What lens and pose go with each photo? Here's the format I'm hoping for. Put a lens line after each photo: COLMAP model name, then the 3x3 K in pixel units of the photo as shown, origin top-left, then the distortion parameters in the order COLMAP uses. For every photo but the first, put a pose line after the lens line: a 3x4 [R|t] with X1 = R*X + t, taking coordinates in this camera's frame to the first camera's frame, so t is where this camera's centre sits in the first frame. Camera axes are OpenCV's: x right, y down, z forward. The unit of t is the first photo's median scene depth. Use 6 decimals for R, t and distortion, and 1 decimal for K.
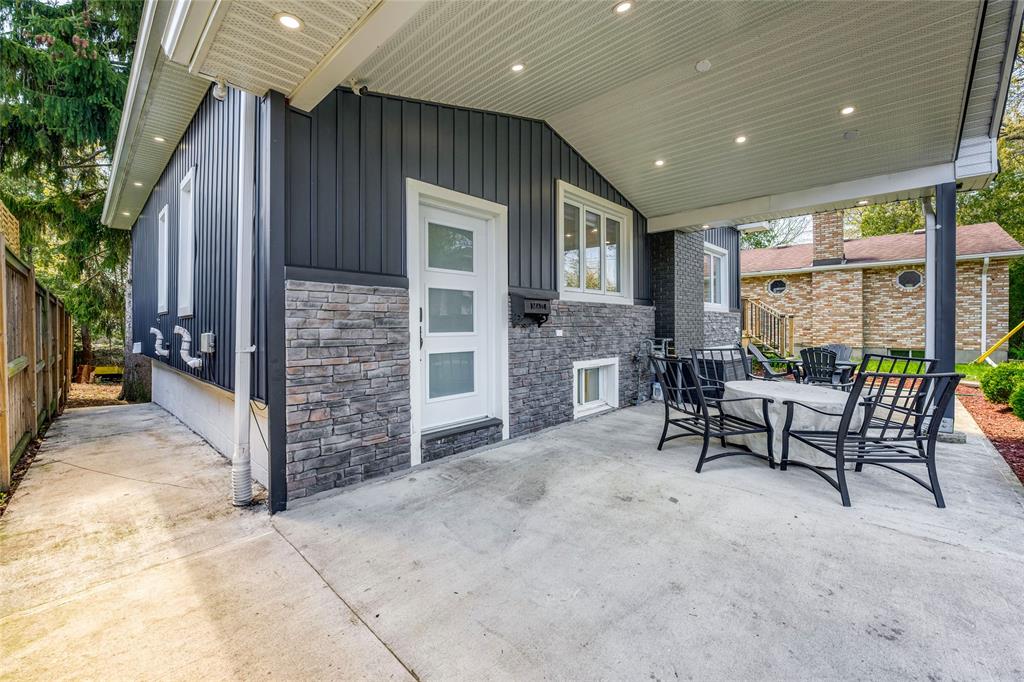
lens RADIAL K [[416.2, 0, 514.6], [0, 416.2, 322.6], [0, 0, 1]] dist [0.000596, 0.000015]
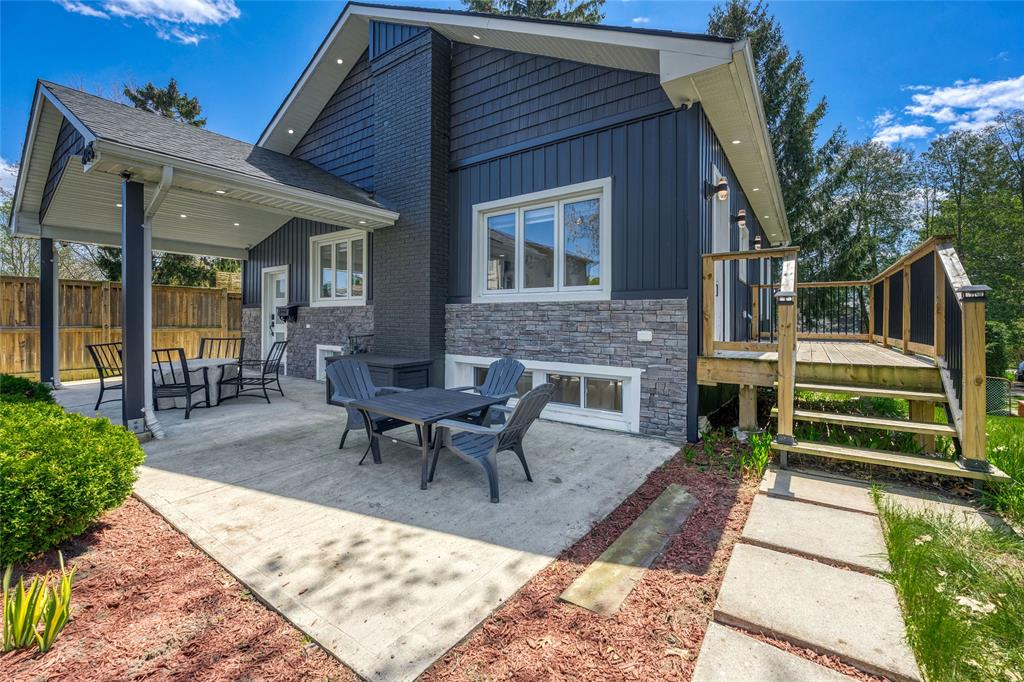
lens RADIAL K [[416.2, 0, 514.6], [0, 416.2, 322.6], [0, 0, 1]] dist [0.000596, 0.000015]
pose [[0.150470, 0.001019, -0.988614, 1.856807], [-0.009388, 0.999956, -0.000398, 0.002332], [0.988570, 0.009341, 0.150473, 1.514270]]
